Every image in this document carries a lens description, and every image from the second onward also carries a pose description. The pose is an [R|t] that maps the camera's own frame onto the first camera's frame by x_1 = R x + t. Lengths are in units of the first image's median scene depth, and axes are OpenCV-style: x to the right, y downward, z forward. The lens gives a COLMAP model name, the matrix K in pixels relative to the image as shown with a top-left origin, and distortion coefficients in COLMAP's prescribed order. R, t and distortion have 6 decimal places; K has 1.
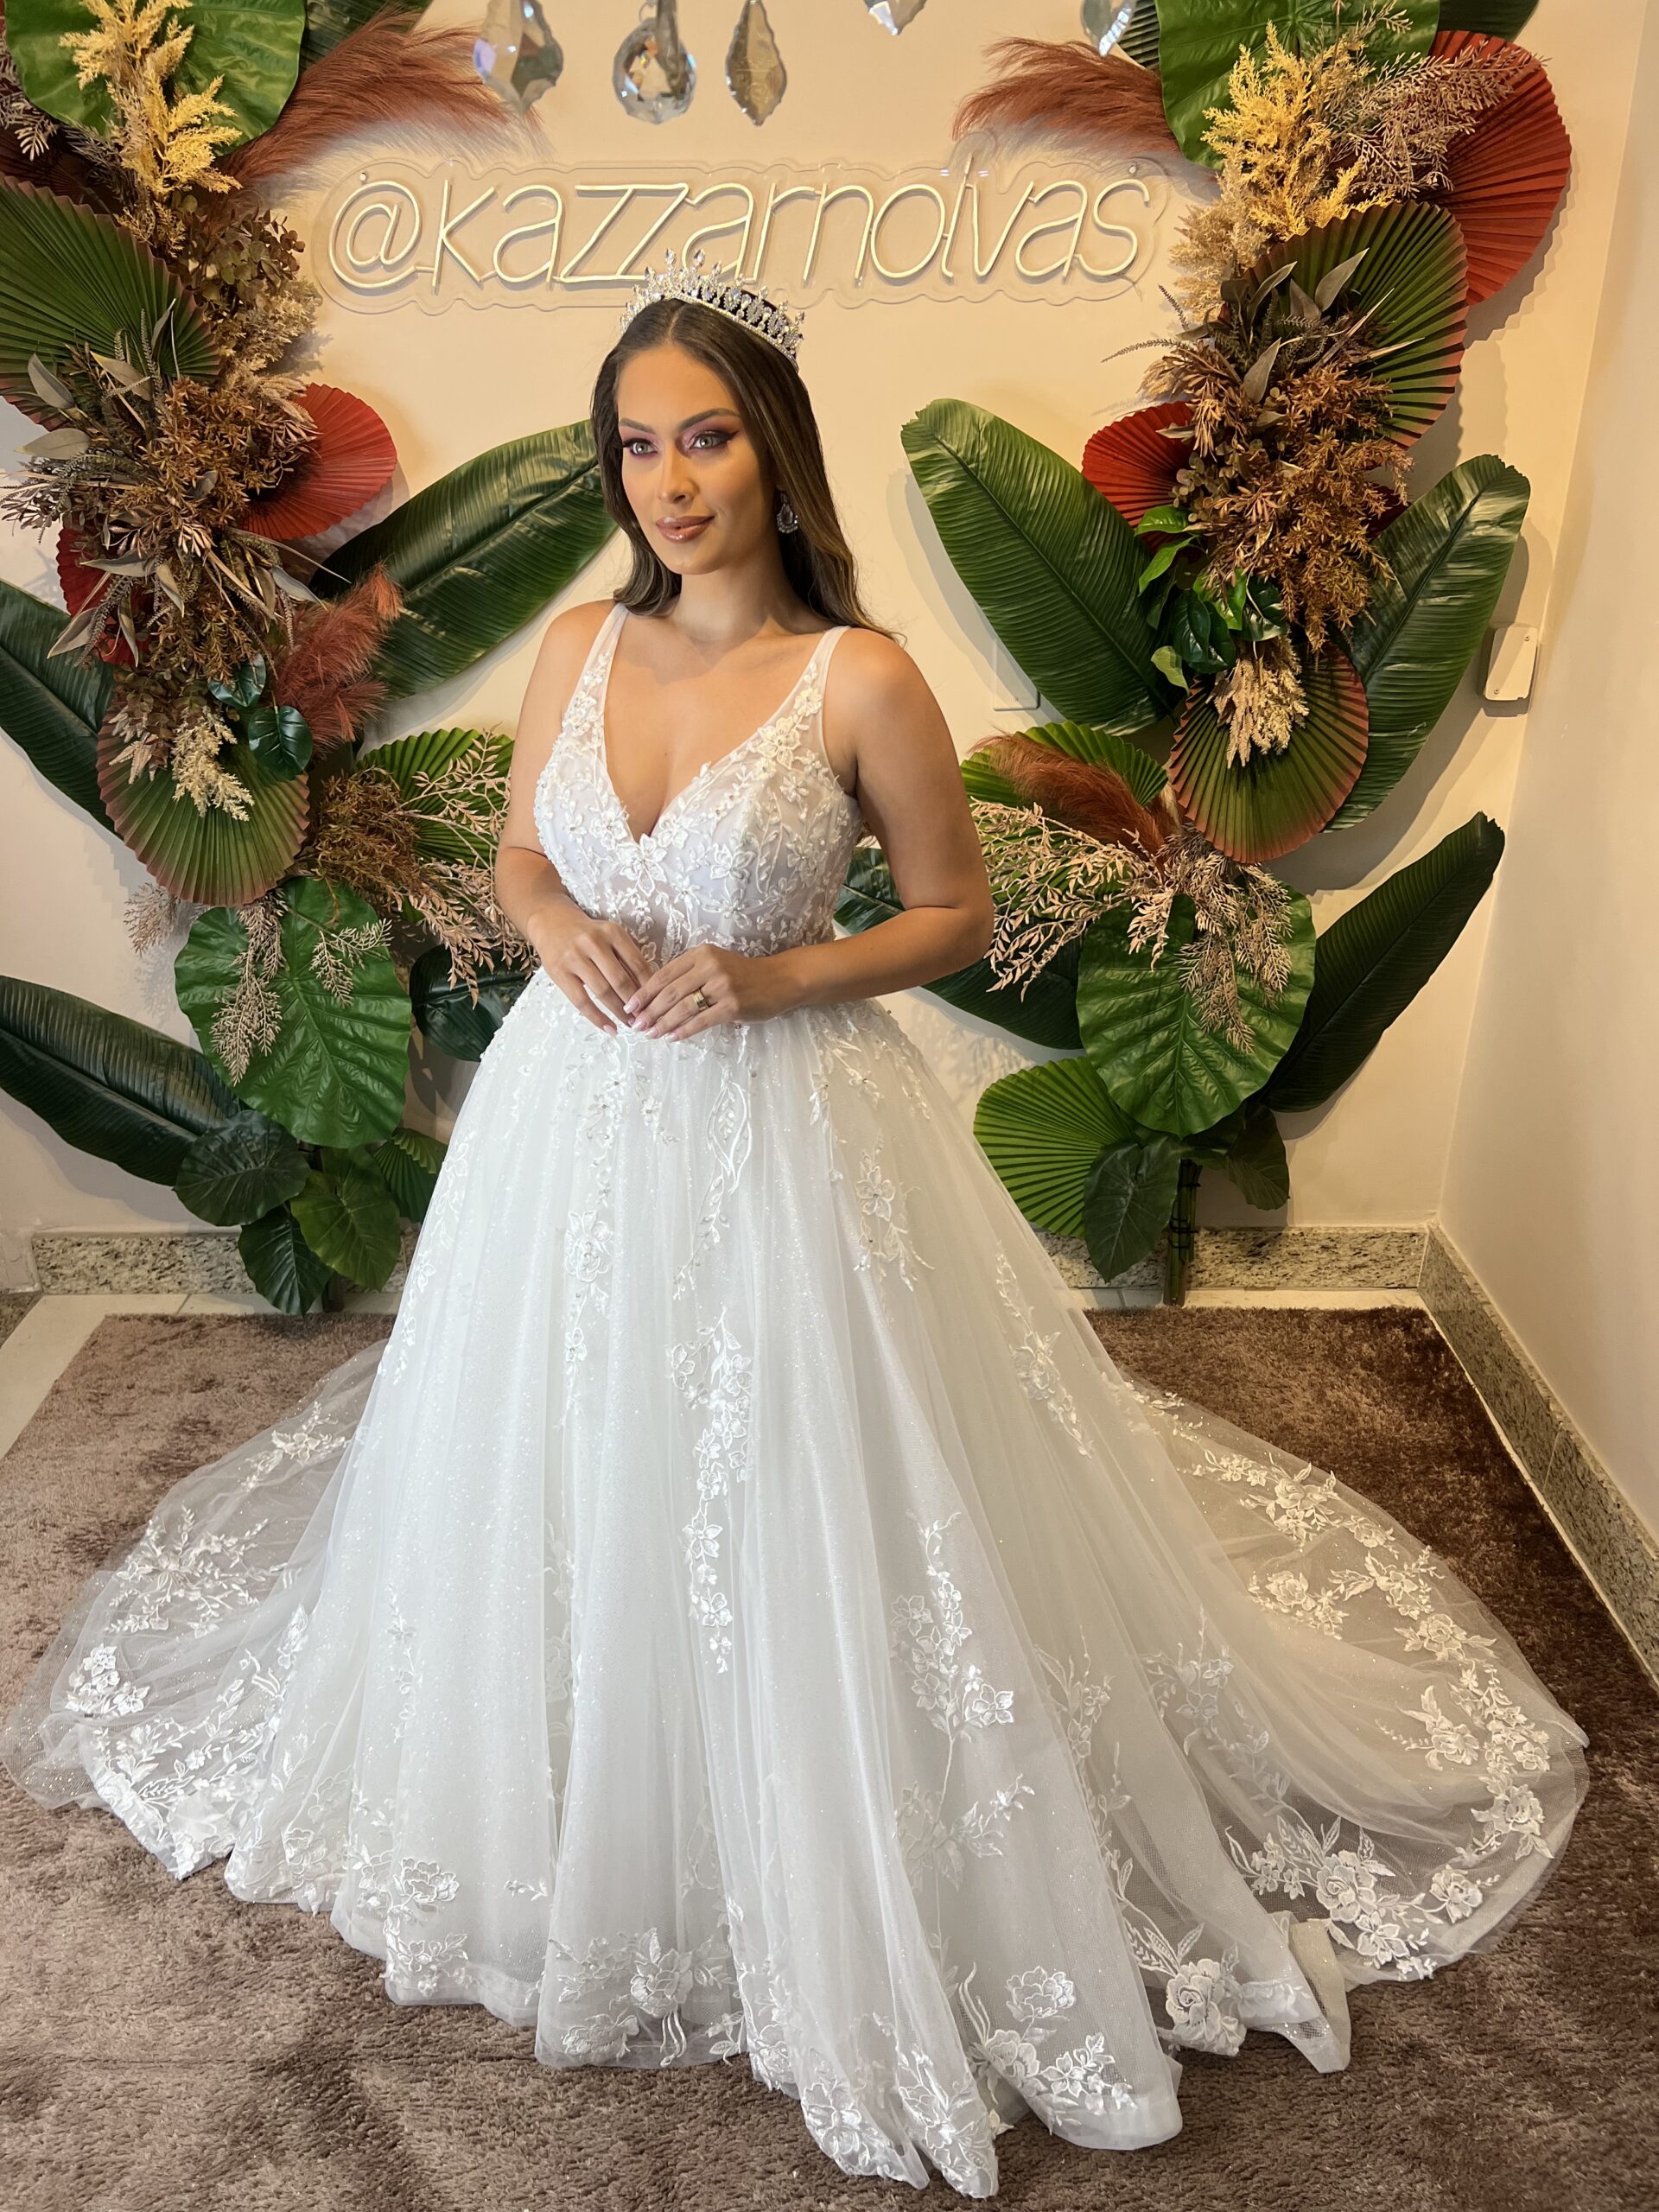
lens RADIAL K [[1663.4, 0, 828.9], [0, 1663.4, 1111.5], [0, 0, 1]] dist [0.043583, -0.057973]
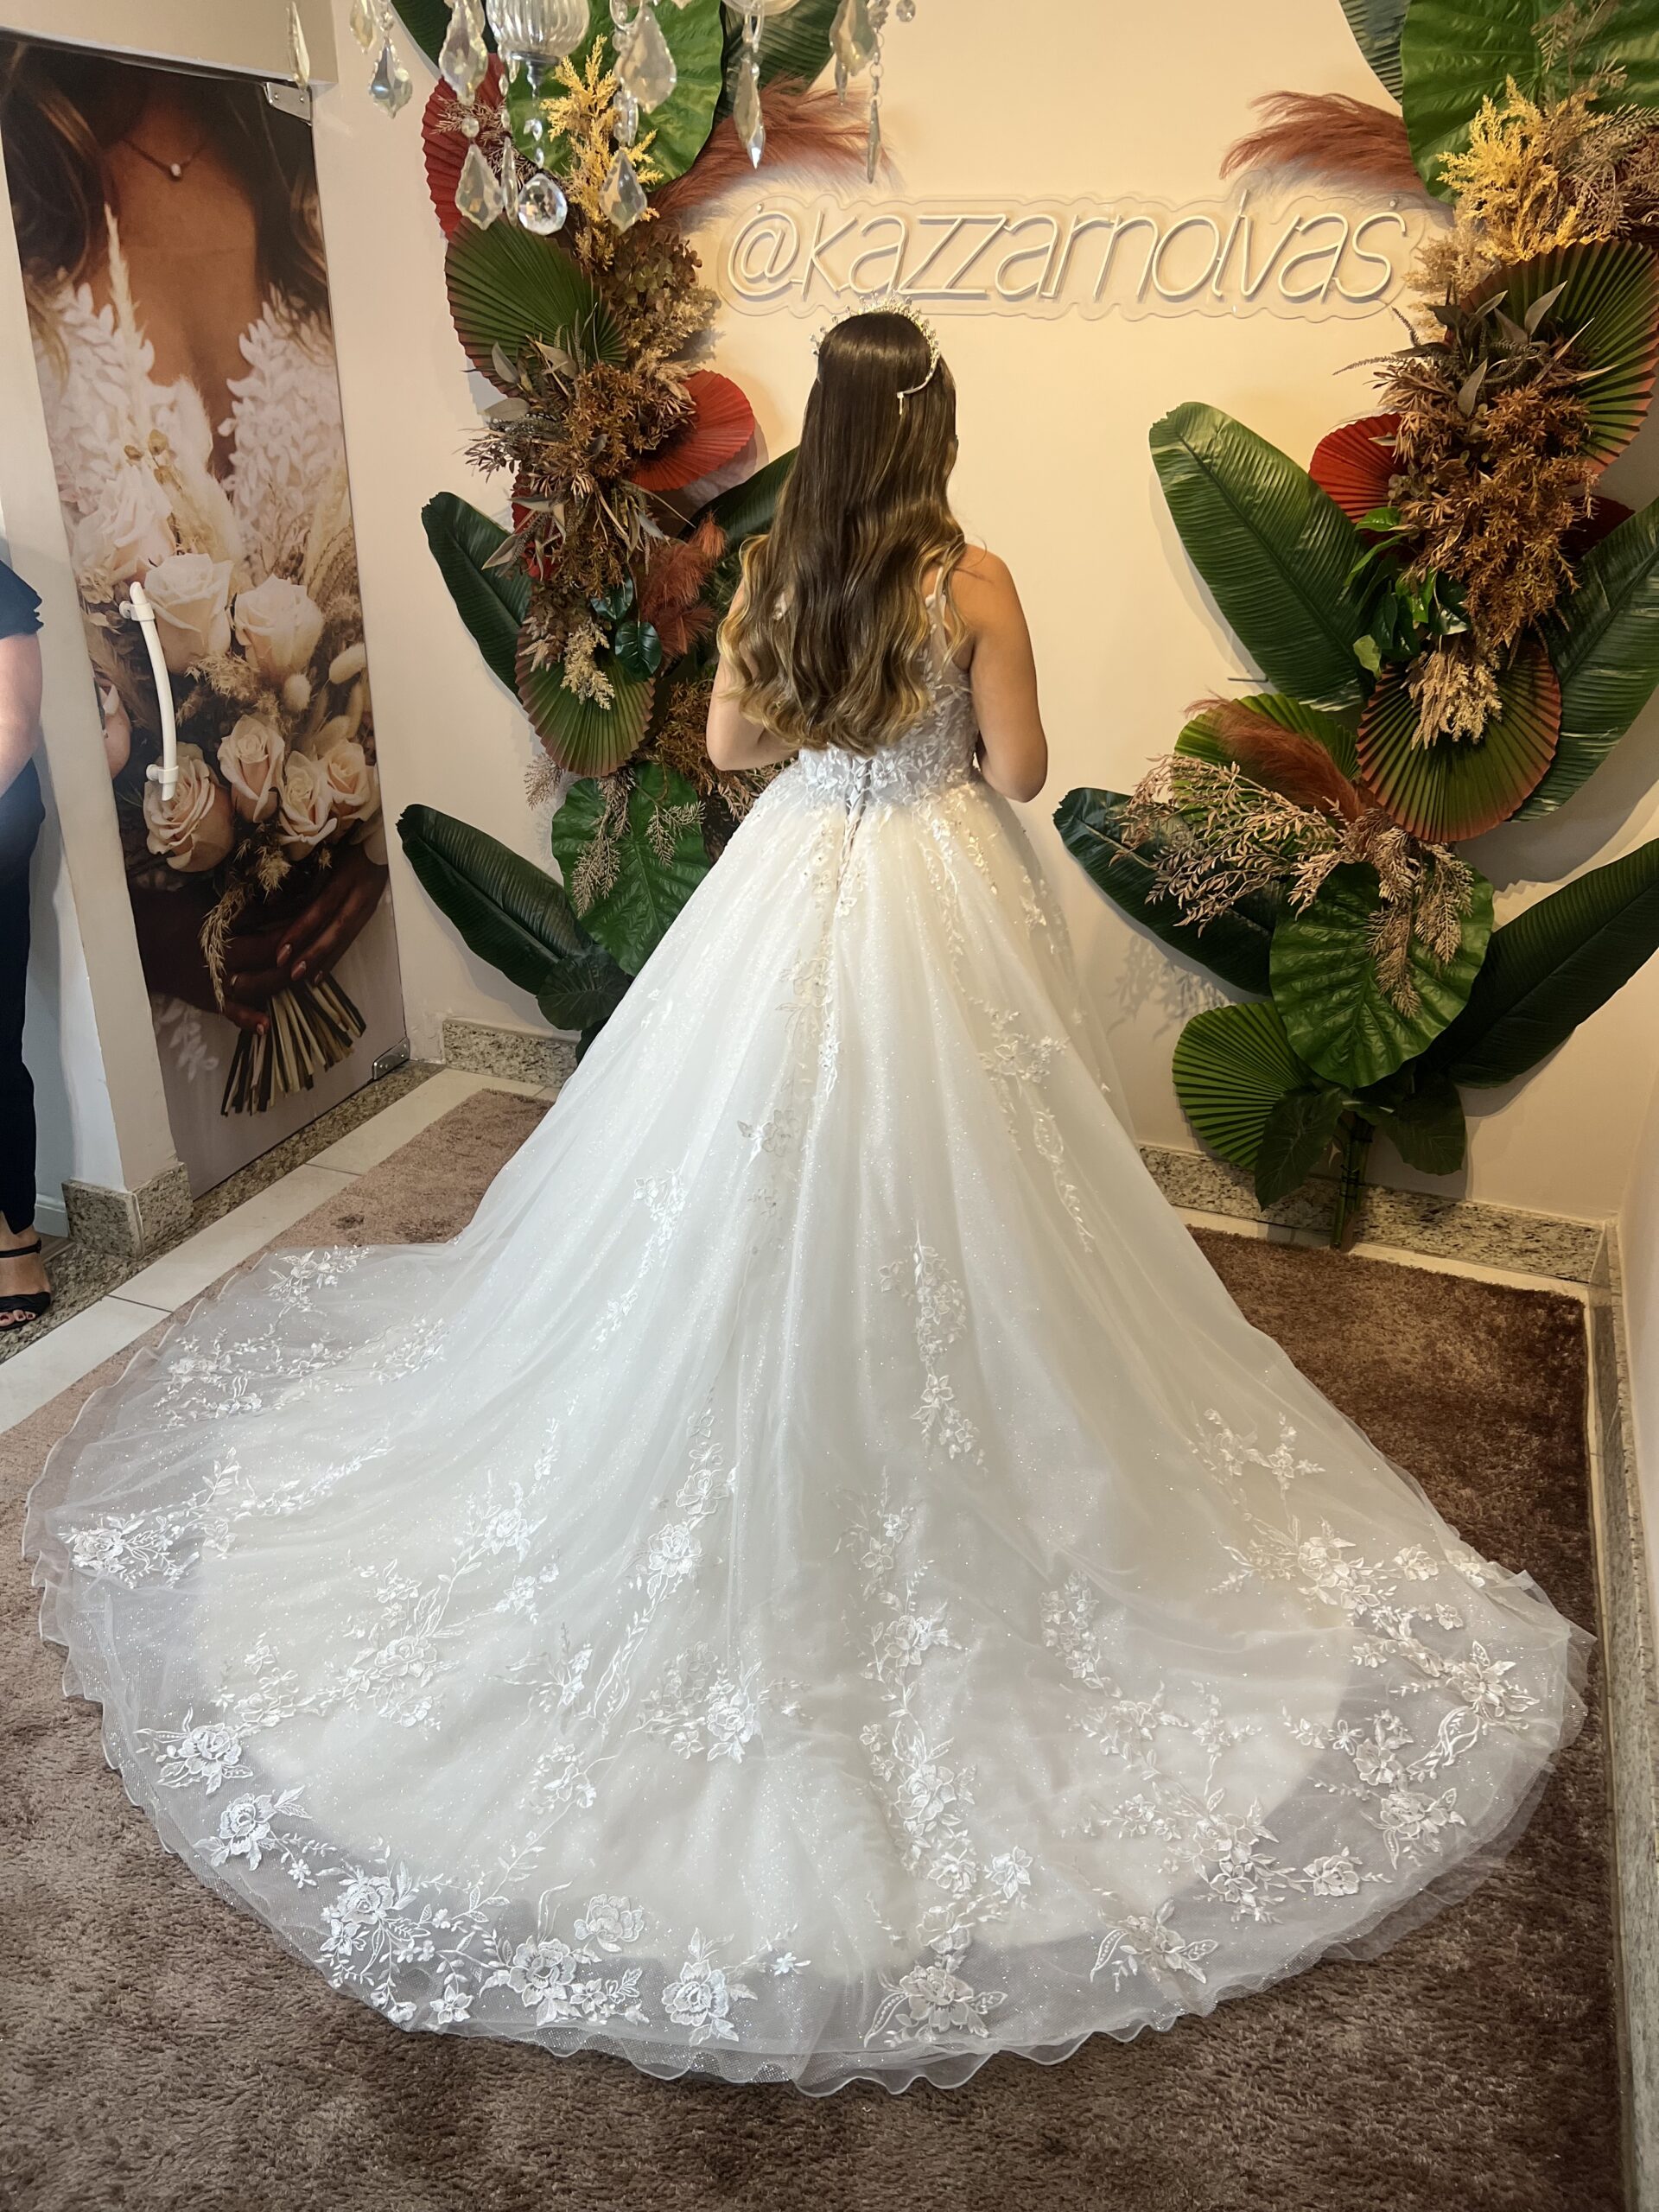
lens RADIAL K [[1663.4, 0, 828.9], [0, 1663.4, 1111.5], [0, 0, 1]] dist [0.043583, -0.057973]
pose [[0.931949, 0.176136, -0.316936, 0.277607], [-0.173346, 0.984158, 0.037219, 0.054616], [0.318470, 0.020253, 0.947717, -0.158959]]
